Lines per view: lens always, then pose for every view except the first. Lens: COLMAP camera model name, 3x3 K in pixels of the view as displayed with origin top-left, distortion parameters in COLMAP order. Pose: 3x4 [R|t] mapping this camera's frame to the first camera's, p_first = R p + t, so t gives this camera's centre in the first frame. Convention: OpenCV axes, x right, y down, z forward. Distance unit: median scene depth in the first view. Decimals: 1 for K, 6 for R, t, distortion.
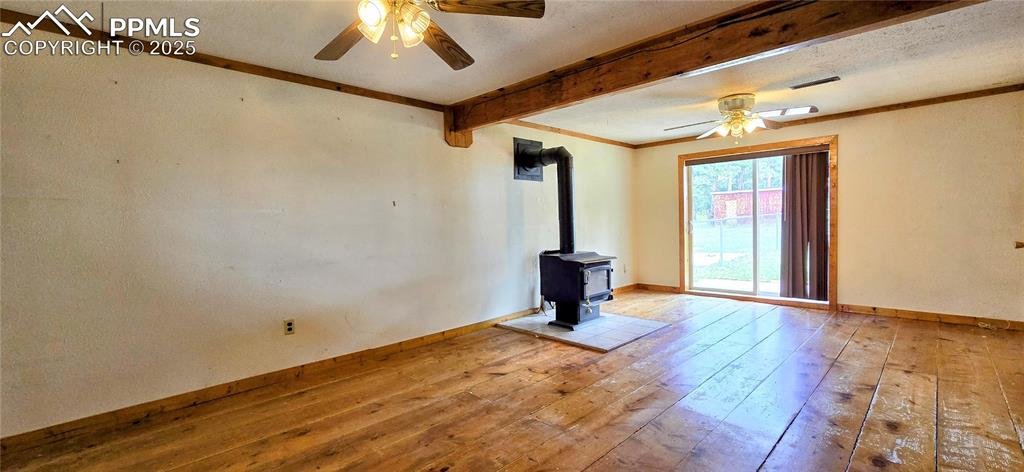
lens RADIAL K [[420.6, 0, 512.0], [0, 420.6, 234.1], [0, 0, 1]] dist [-0.002509, 0.001322]
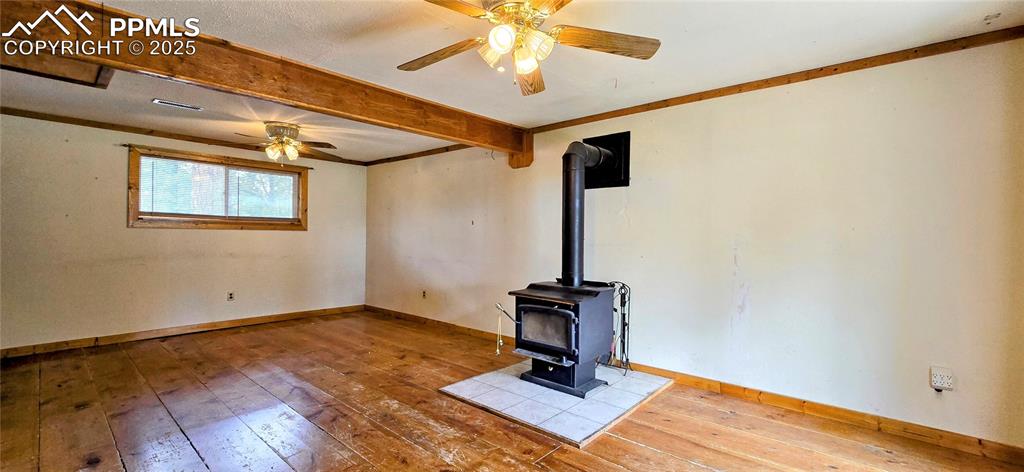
lens RADIAL K [[420.6, 0, 509.0], [0, 420.6, 237.4], [0, 0, 1]] dist [-0.002509, 0.001322]
pose [[0.063008, 0.026381, -0.997664, 1.198518], [-0.042230, 0.998826, 0.023744, -0.072678], [0.997119, 0.040635, 0.064048, 1.175108]]
